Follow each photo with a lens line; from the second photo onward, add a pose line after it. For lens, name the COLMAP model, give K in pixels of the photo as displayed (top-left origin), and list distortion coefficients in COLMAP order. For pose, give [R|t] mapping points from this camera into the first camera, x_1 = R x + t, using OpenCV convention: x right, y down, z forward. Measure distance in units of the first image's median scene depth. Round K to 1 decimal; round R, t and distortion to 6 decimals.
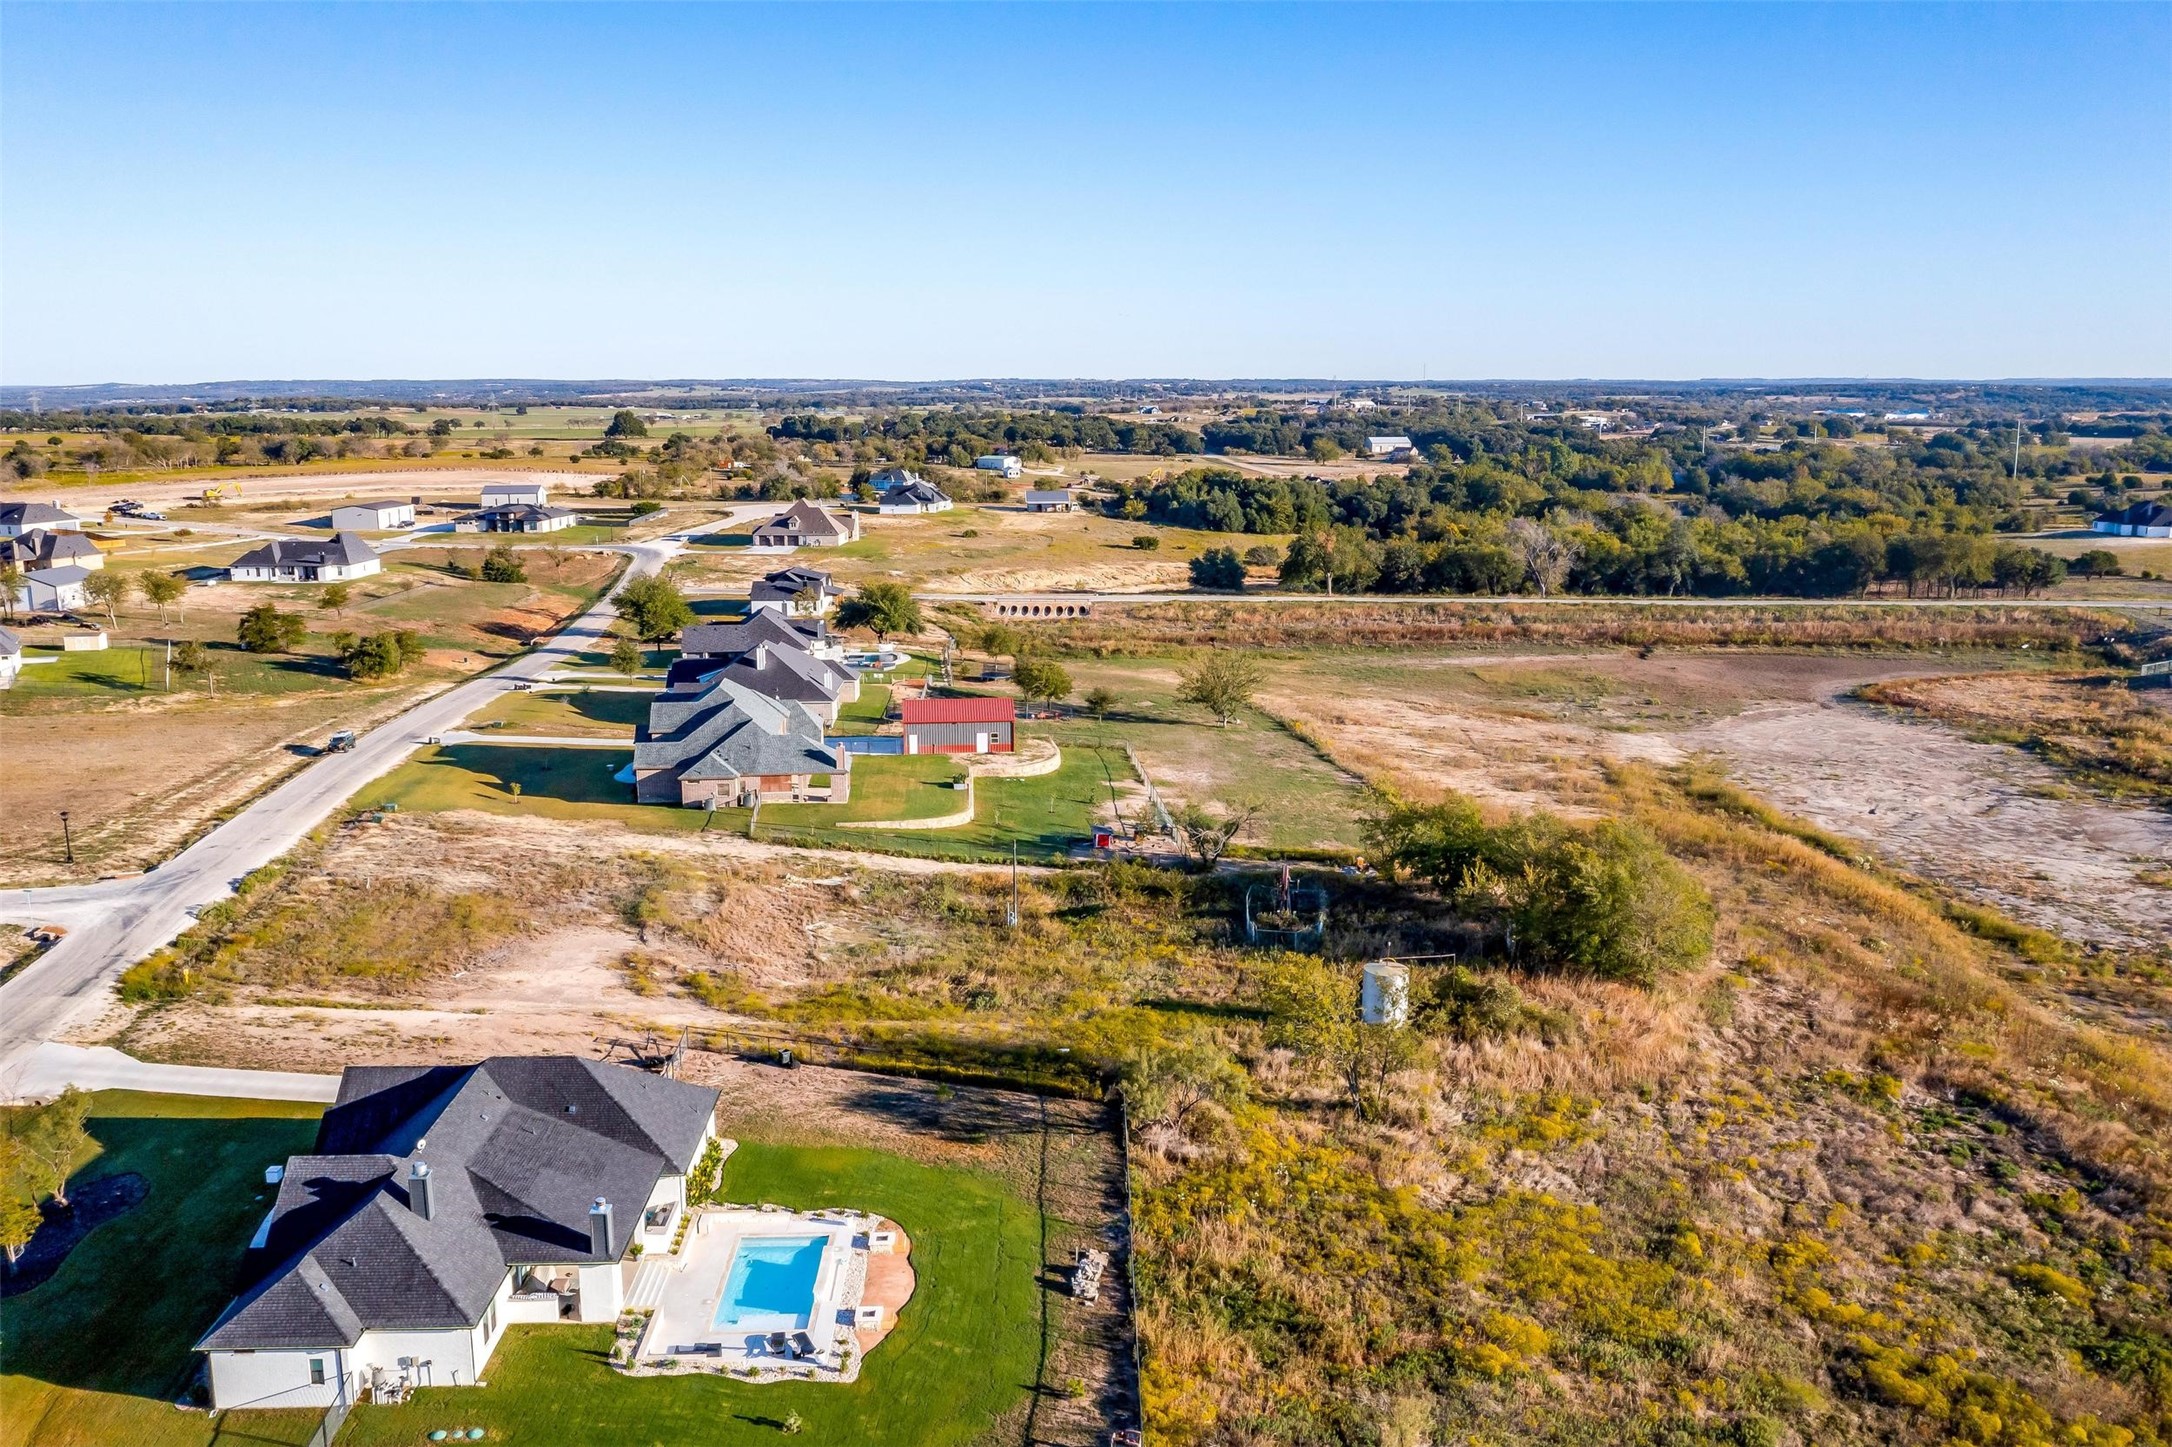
lens RADIAL K [[1743.3, 0, 1086.0], [0, 1743.3, 723.5], [0, 0, 1]] dist [-0.014963, 0.005162]
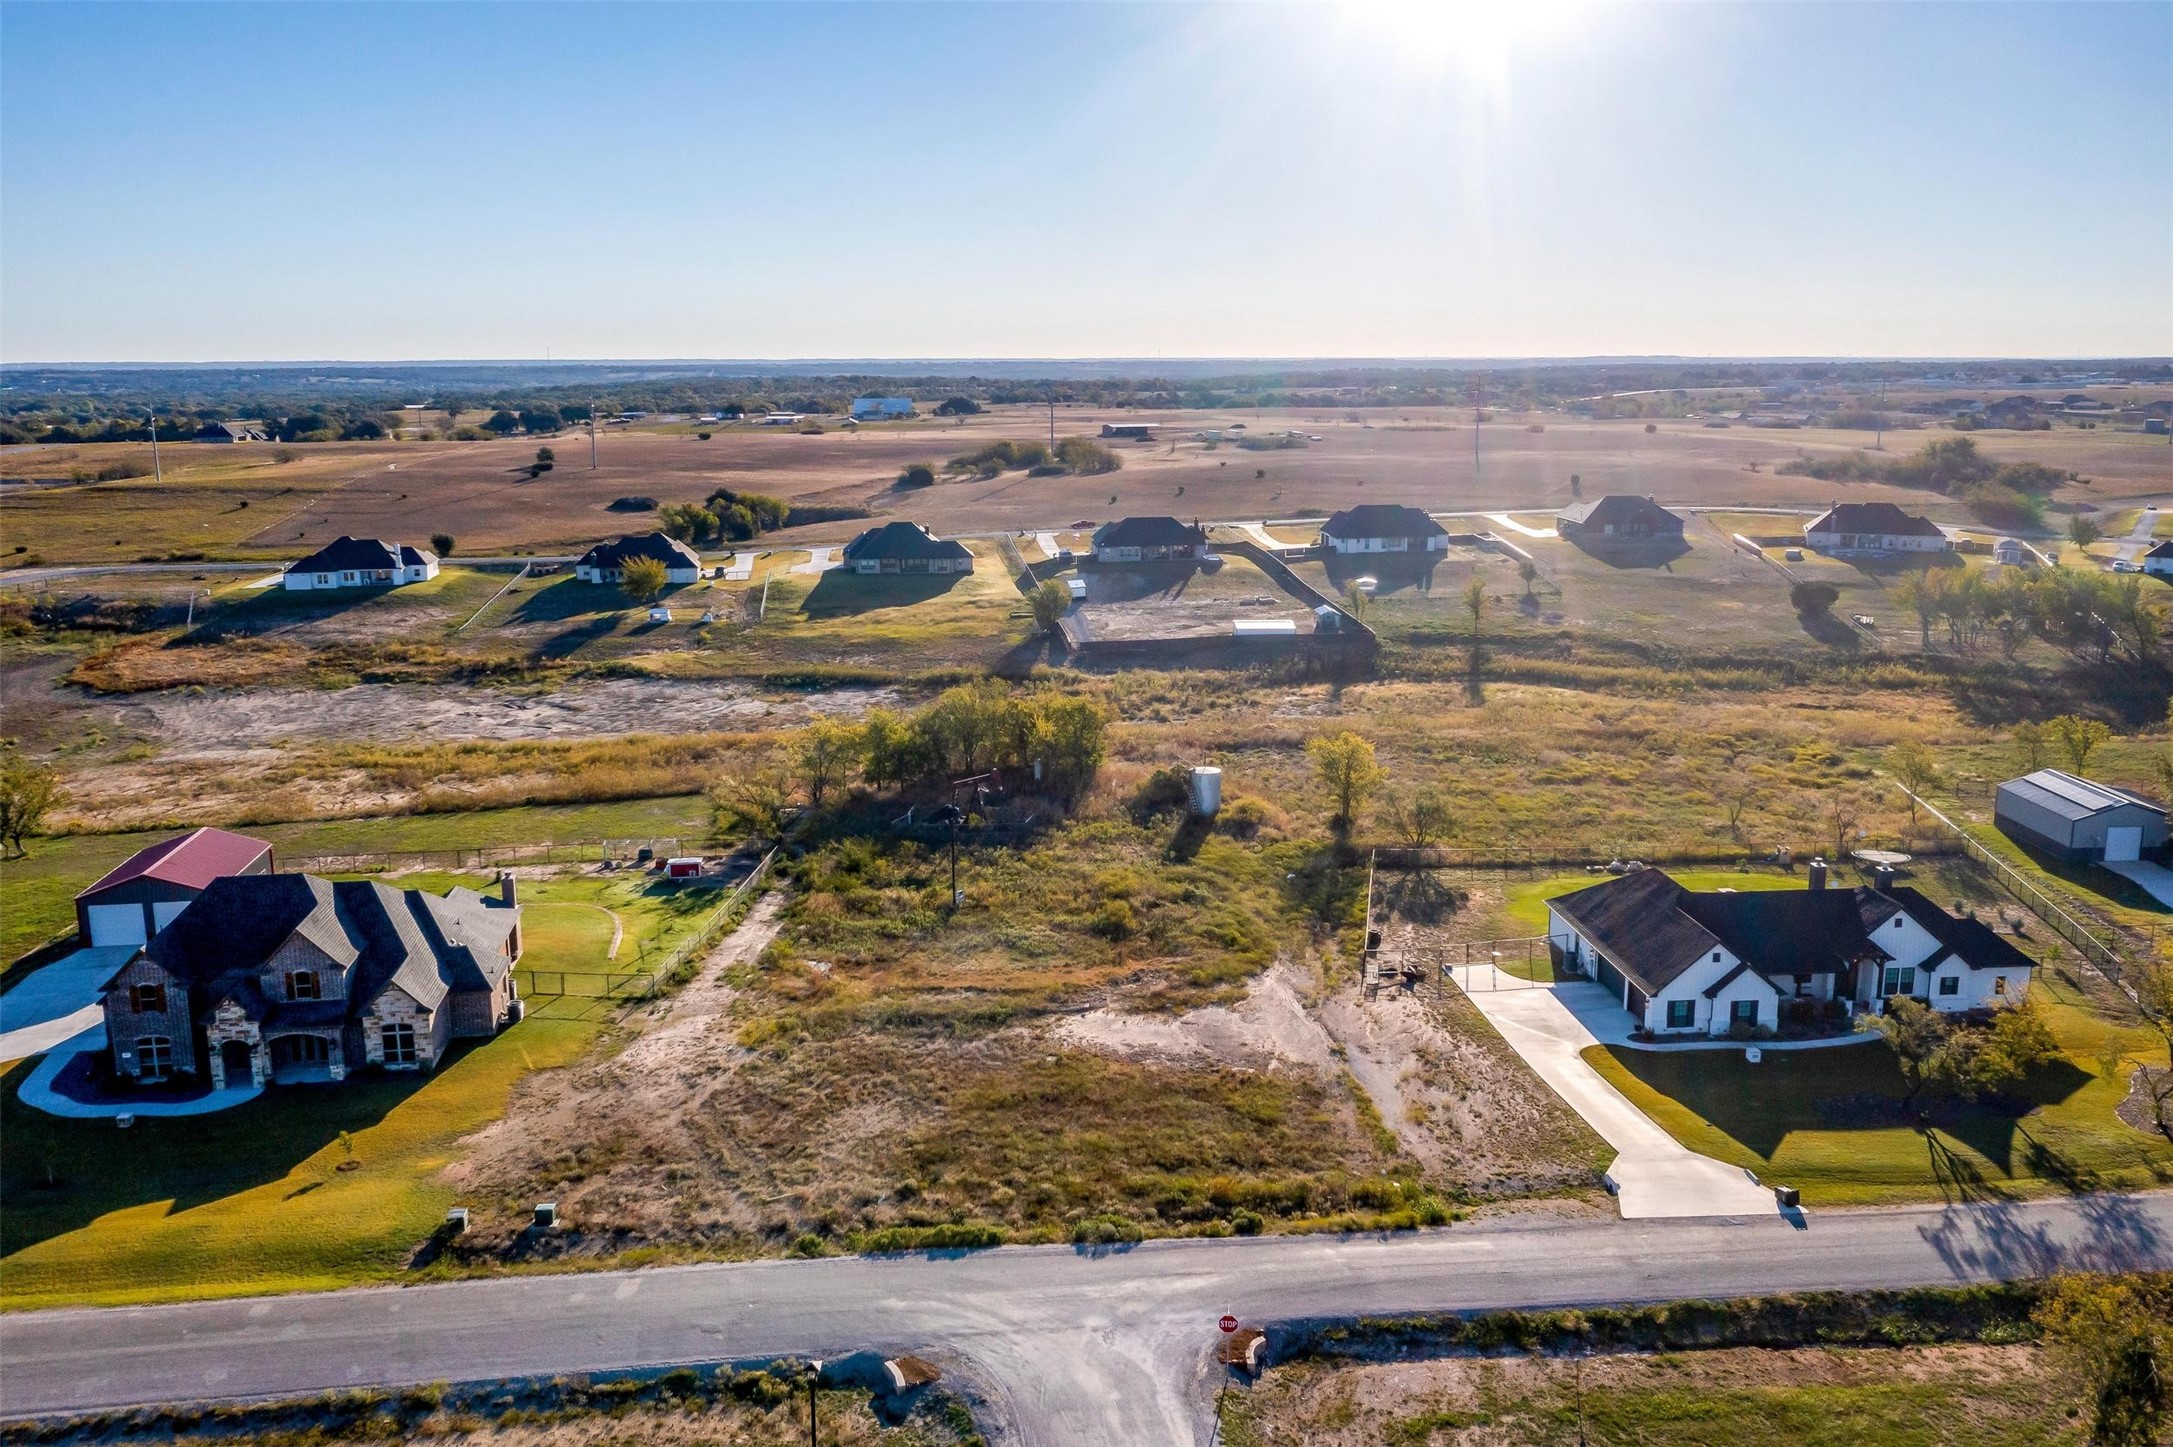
lens RADIAL K [[1734.4, 0, 1092.7], [0, 1734.4, 724.8], [0, 0, 1]] dist [-0.003469, 0.005439]
pose [[-0.054986, -0.207051, 0.976784, -1.169750], [0.202627, 0.955594, 0.213966, -0.208489], [-0.977711, 0.209688, -0.010590, 1.089206]]
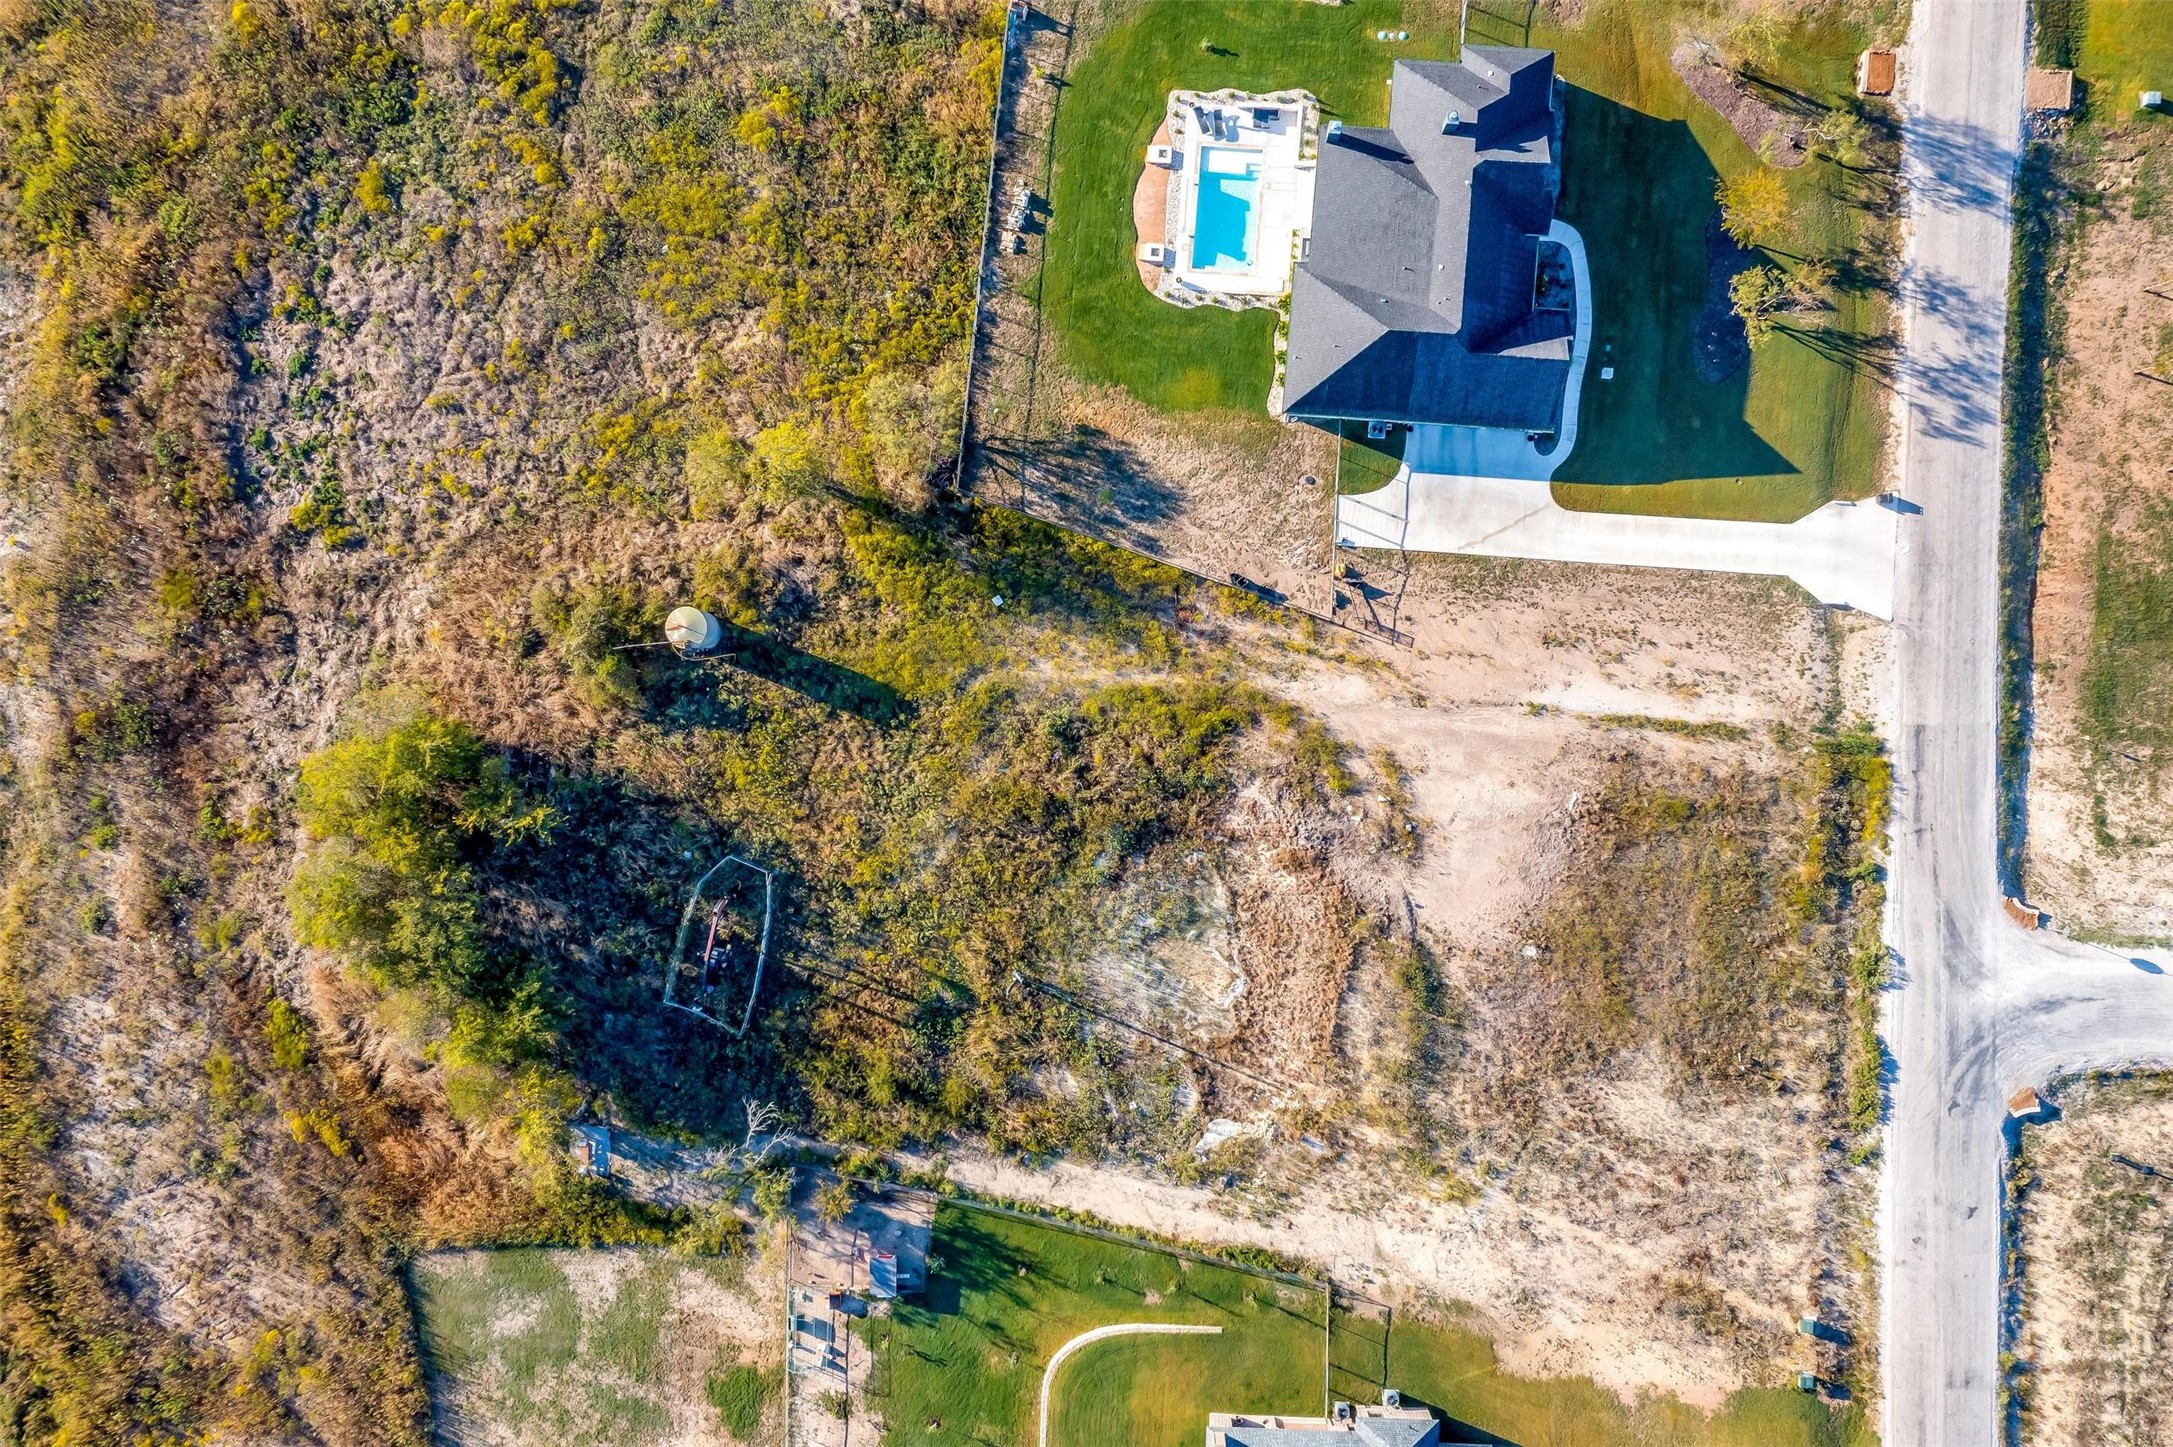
lens RADIAL K [[1765.6, 0, 1086.5], [0, 1765.6, 723.5], [0, 0, 1]] dist [-0.006733, 0.000795]
pose [[-0.993144, -0.108584, 0.043297, -0.124078], [0.064401, -0.199126, 0.977855, -0.906158], [-0.097558, 0.973940, 0.204754, 0.808032]]
